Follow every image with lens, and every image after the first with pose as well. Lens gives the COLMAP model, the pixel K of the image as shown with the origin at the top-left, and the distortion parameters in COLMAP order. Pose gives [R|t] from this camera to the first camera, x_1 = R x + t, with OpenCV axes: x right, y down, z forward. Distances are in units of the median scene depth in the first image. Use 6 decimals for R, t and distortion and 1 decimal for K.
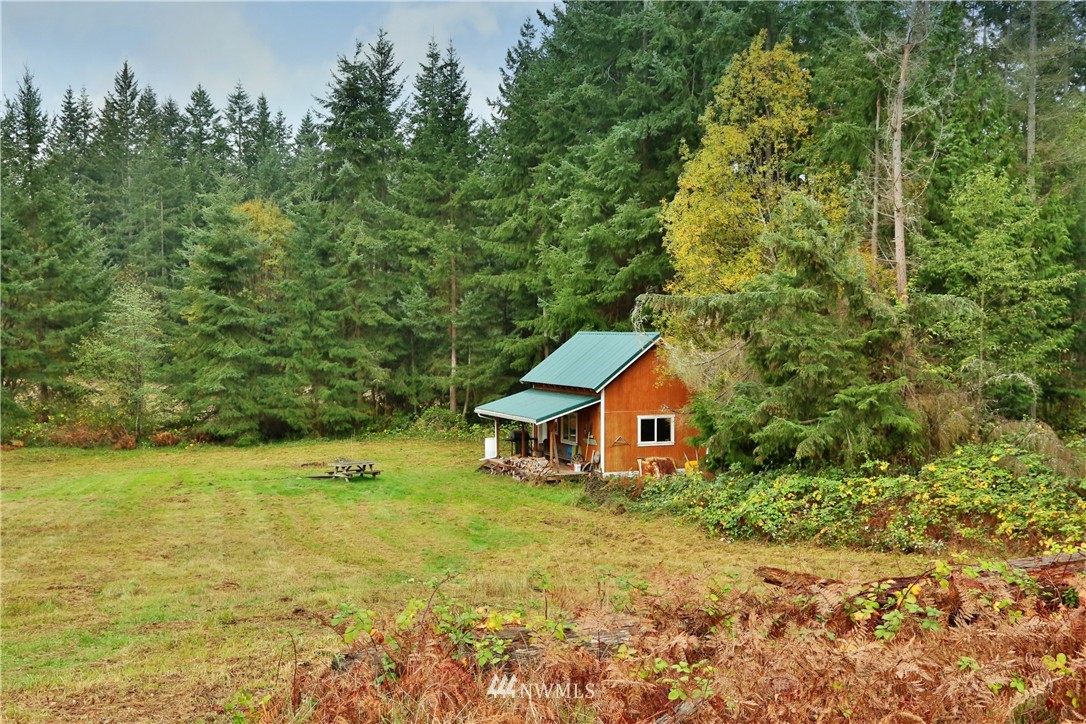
lens RADIAL K [[1200.1, 0, 543.0], [0, 1200.1, 362.0], [0, 0, 1]] dist [0.026942, 0.009609]
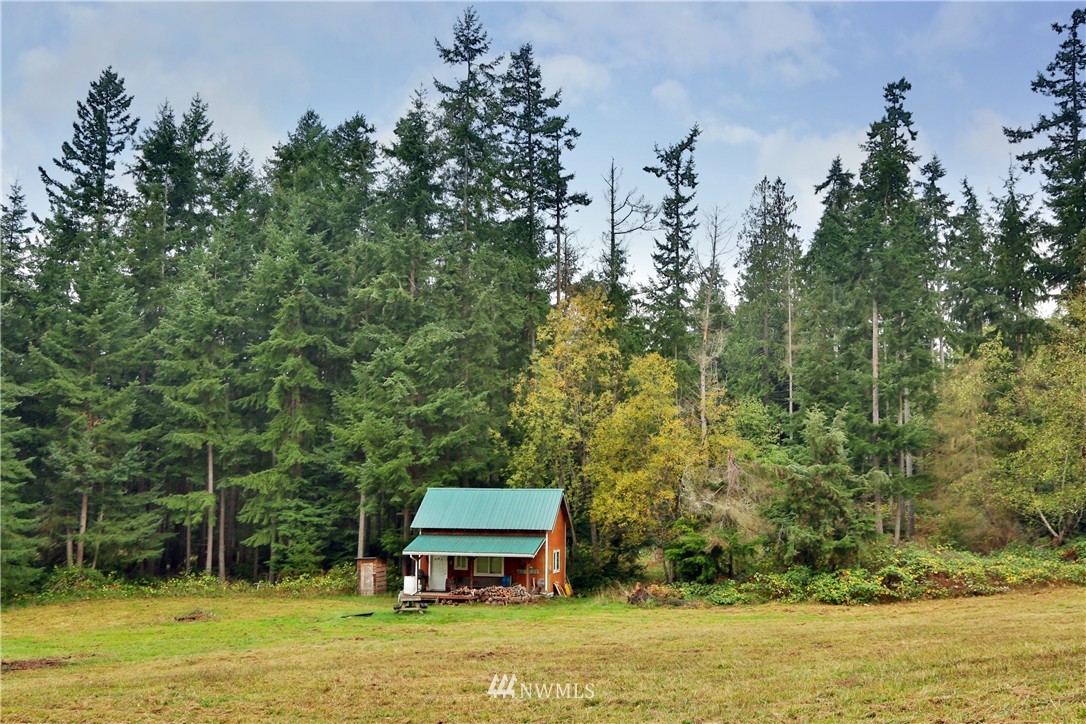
lens RADIAL K [[1115.9, 0, 537.5], [0, 1115.9, 367.6], [0, 0, 1]] dist [0.045280, 0.012396]
pose [[0.582064, 0.107015, 0.806070, -0.826288], [0.011669, 0.990101, -0.139874, 0.014254], [-0.813059, 0.090822, 0.575054, 0.227323]]
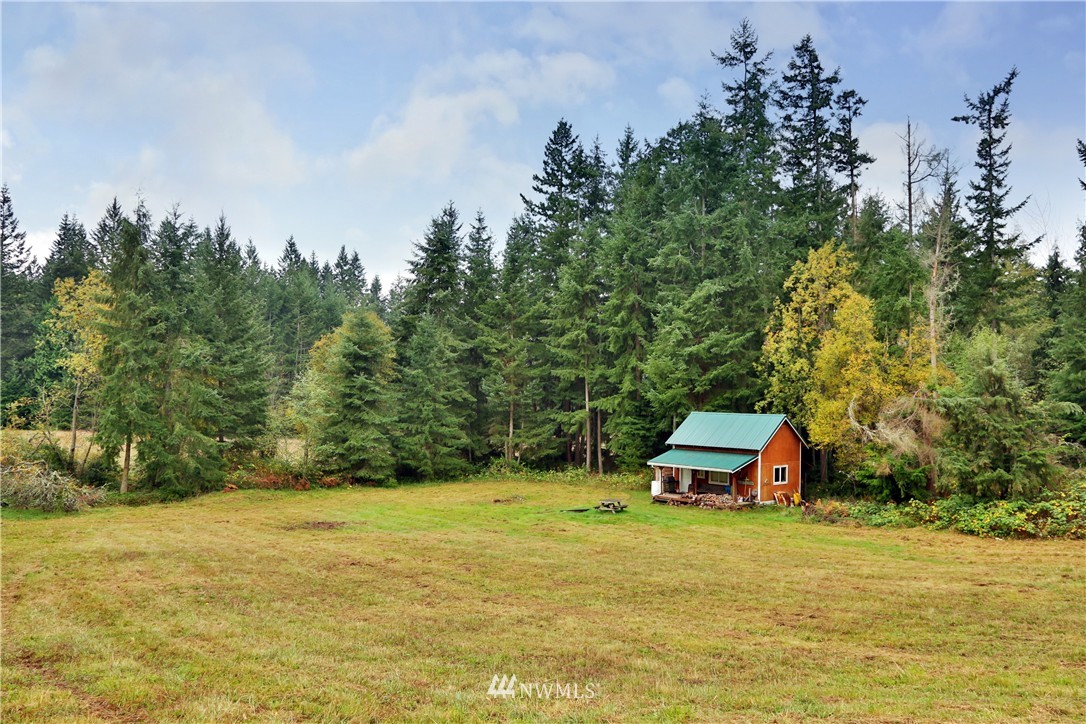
lens RADIAL K [[810.3, 0, 543.0], [0, 810.3, 362.0], [0, 0, 1]] dist [-0.136258, 0.100590]
pose [[0.951548, 0.029487, 0.306082, -0.467939], [-0.008885, 0.997613, -0.068485, -0.016161], [-0.307371, 0.062447, 0.949539, 0.054102]]
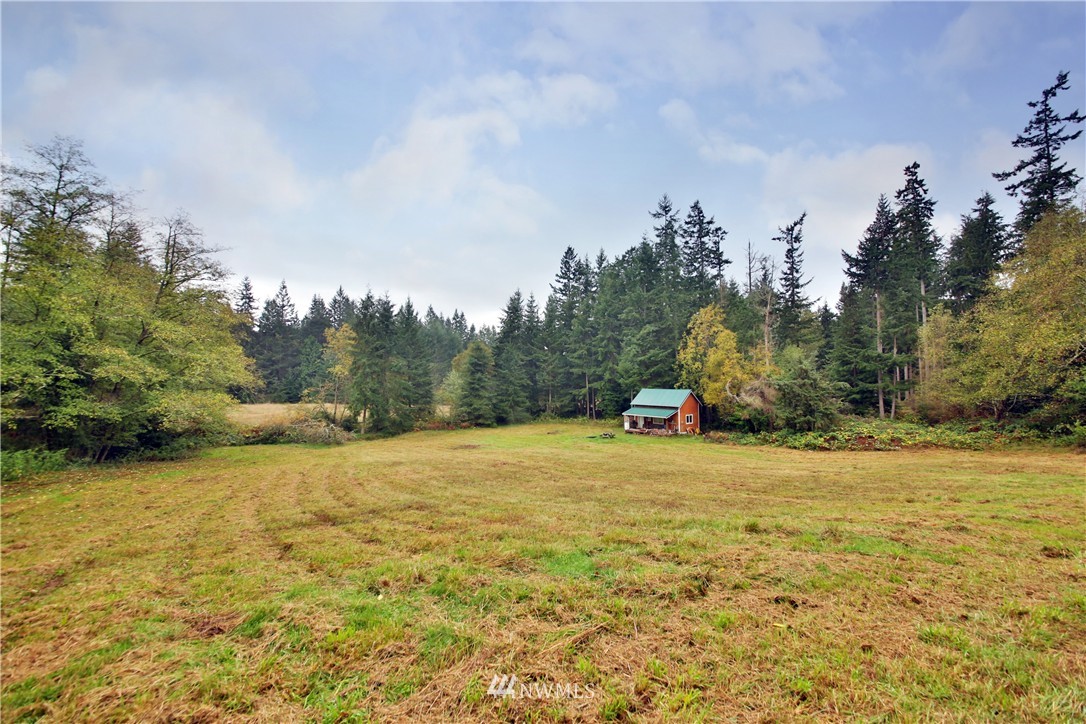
lens RADIAL K [[400.8, 0, 543.0], [0, 400.8, 362.0], [0, 0, 1]] dist [0.014563, -0.014955]
pose [[0.956819, 0.015020, 0.290295, -0.528333], [0.006779, 0.997240, -0.073940, -0.018669], [-0.290605, 0.072715, 0.954076, 0.039773]]
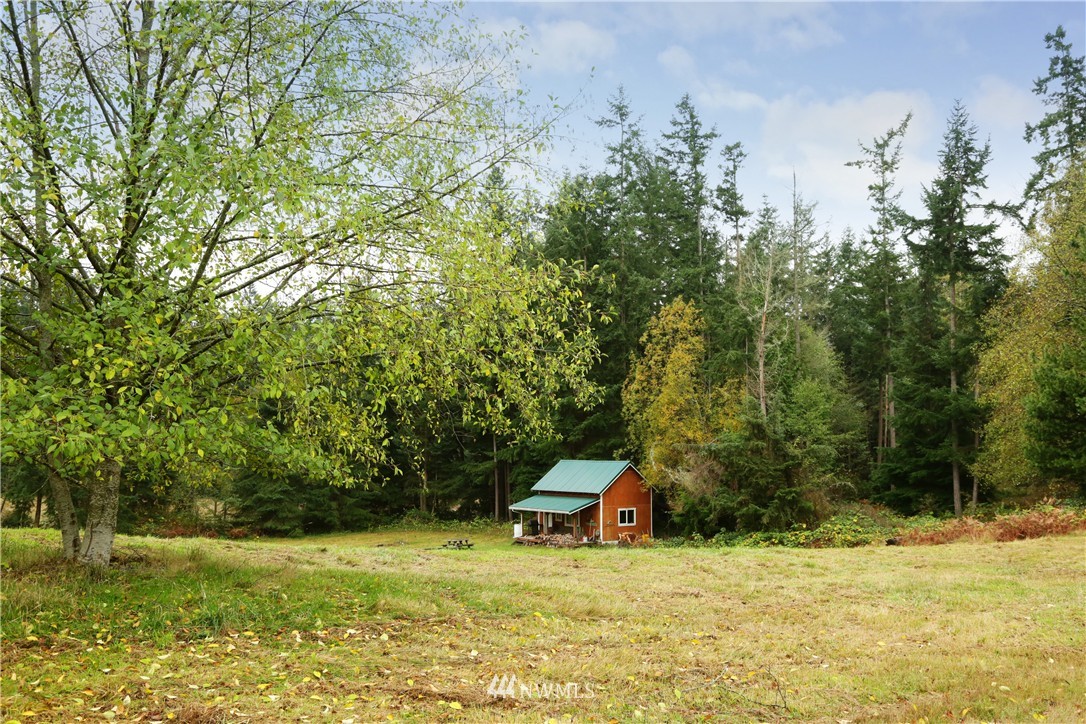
lens RADIAL K [[990.7, 0, 543.0], [0, 990.7, 362.0], [0, 0, 1]] dist [-0.086977, 0.256957]
pose [[0.967077, 0.024362, 0.253313, -0.338480], [0.005379, 0.993228, -0.116057, -0.001032], [-0.254425, 0.113598, 0.960397, -0.325425]]
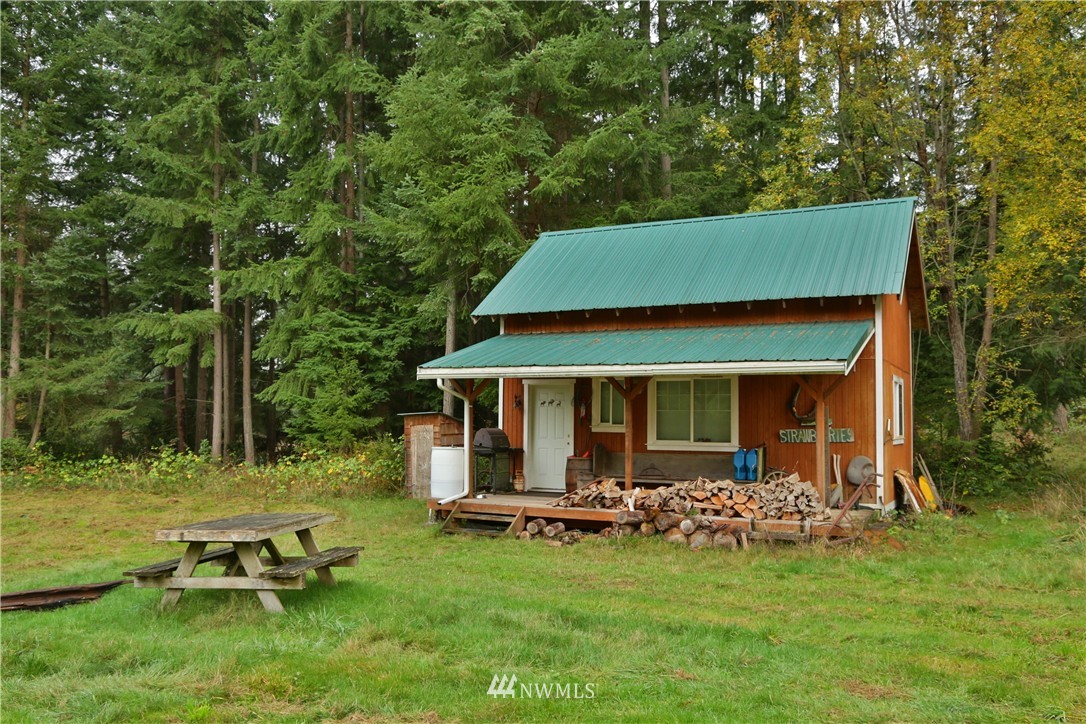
lens RADIAL K [[893.8, 0, 543.0], [0, 893.8, 362.0], [0, 0, 1]] dist [-0.056097, 0.002189]
pose [[0.777971, 0.048137, 0.626454, -0.191197], [0.009182, 0.996083, -0.087943, 0.057605], [-0.628233, 0.074169, 0.774482, 0.703159]]
